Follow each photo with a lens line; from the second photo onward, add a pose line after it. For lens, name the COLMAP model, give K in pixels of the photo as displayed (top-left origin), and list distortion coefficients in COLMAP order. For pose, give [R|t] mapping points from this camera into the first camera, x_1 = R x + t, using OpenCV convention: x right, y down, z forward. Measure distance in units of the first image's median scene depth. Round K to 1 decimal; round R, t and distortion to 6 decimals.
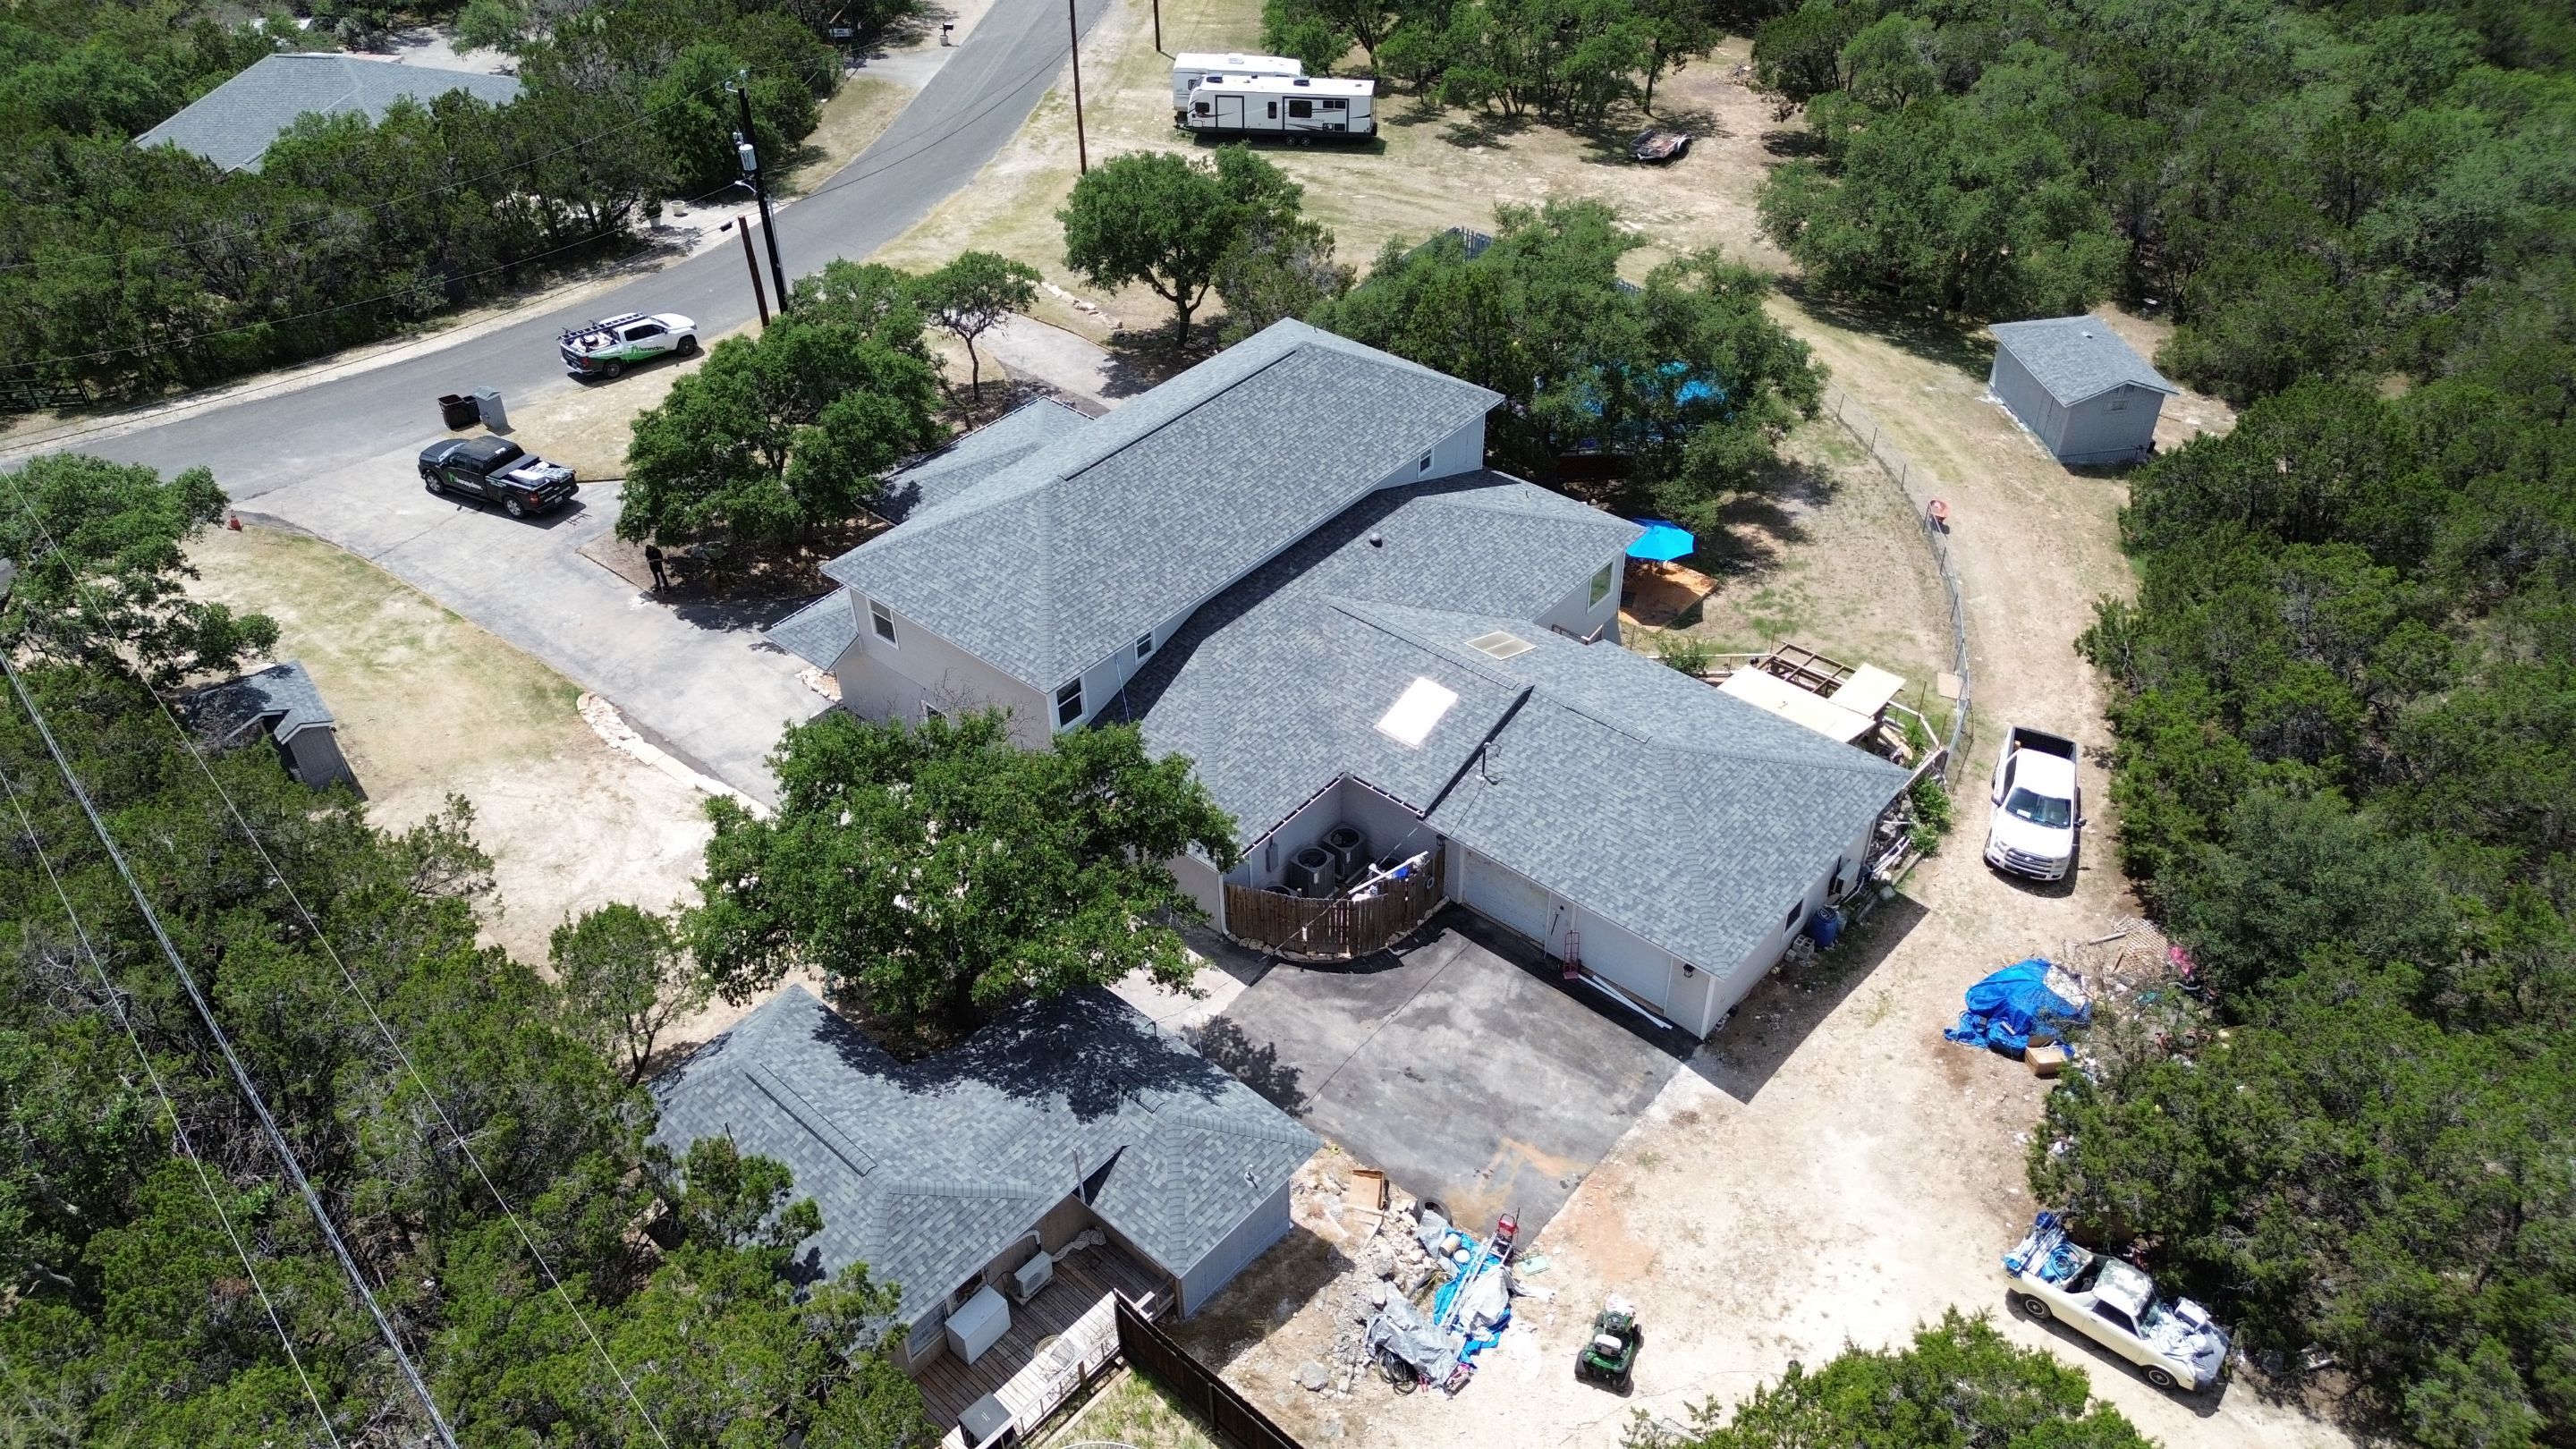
lens RADIAL K [[1819.4, 0, 1288.7], [0, 1819.4, 737.2], [0, 0, 1]] dist [0.071382, -0.075313]
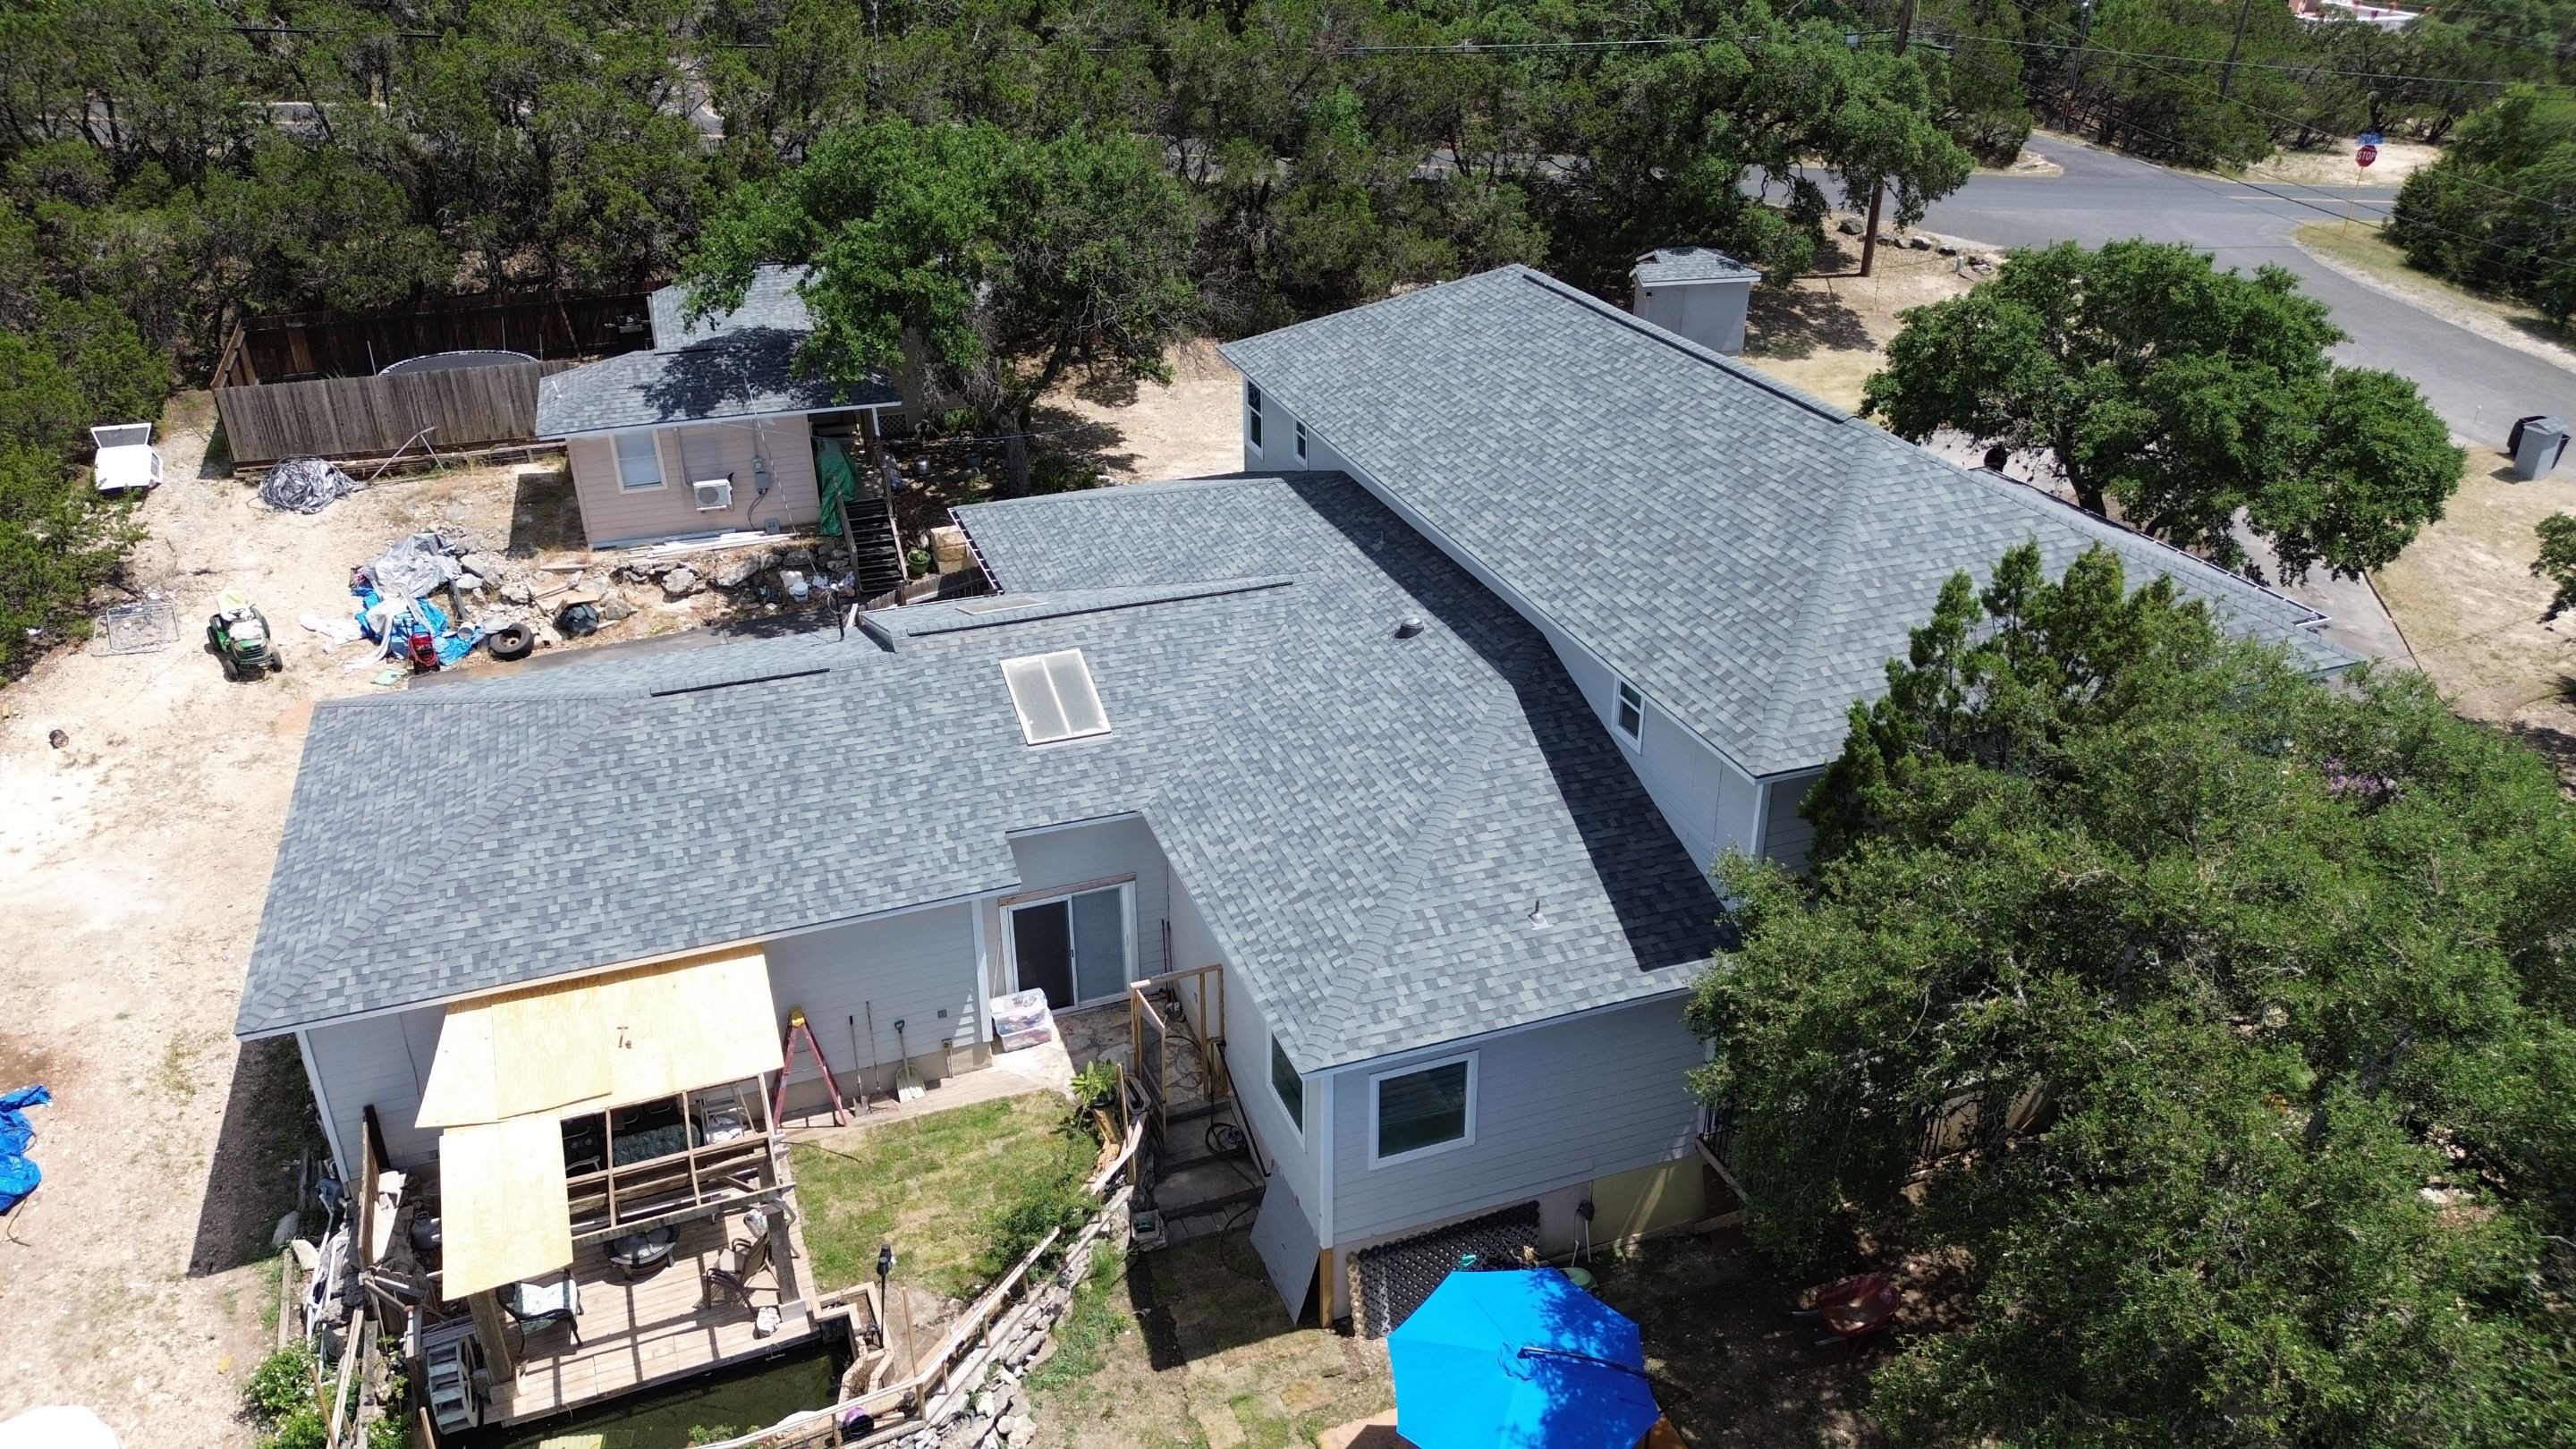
lens RADIAL K [[1819.4, 0, 1282.9], [0, 1819.4, 727.2], [0, 0, 1]] dist [0.071382, -0.075313]
pose [[-0.493048, 0.410083, -0.767292, 0.473227], [-0.532217, 0.555497, 0.638881, -0.402844], [0.688222, 0.723364, -0.055634, 1.018677]]
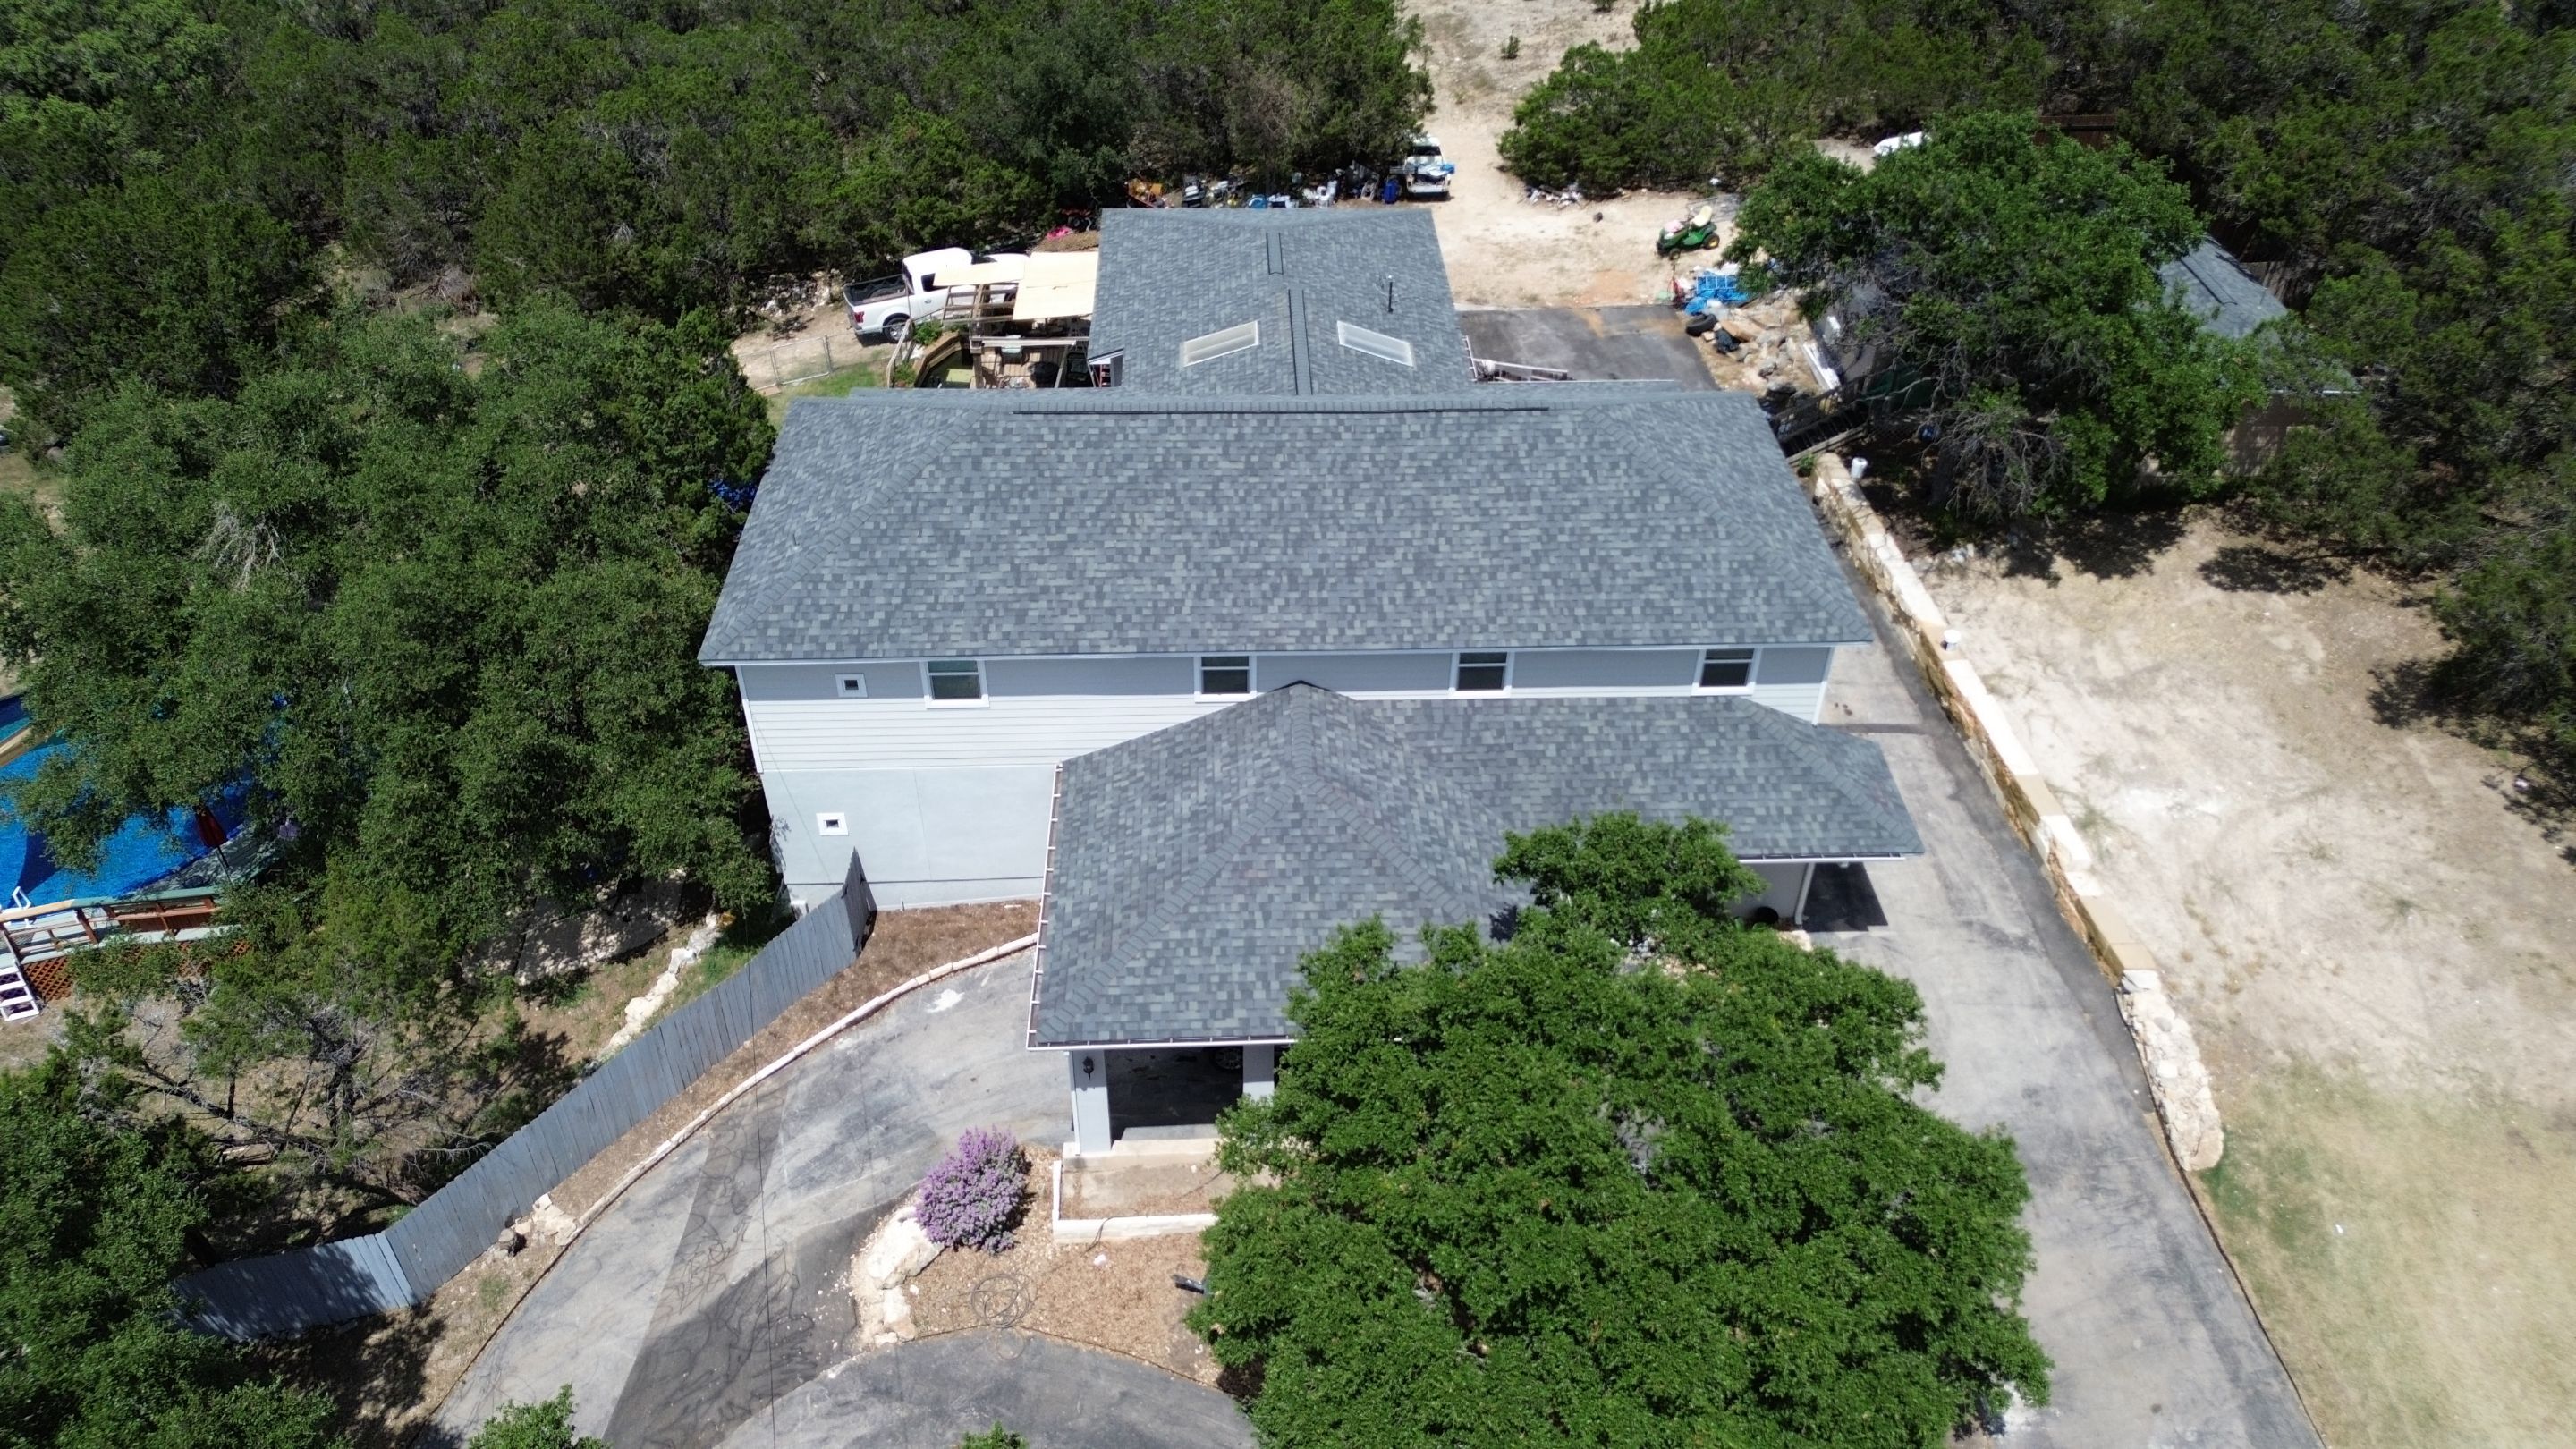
lens RADIAL K [[1819.4, 0, 1287.8], [0, 1819.4, 718.8], [0, 0, 1]] dist [0.071382, -0.075313]
pose [[-0.676692, -0.448292, 0.584056, -0.469168], [0.459902, 0.362108, 0.810782, -0.641079], [-0.574959, 0.817259, -0.038865, 1.092644]]
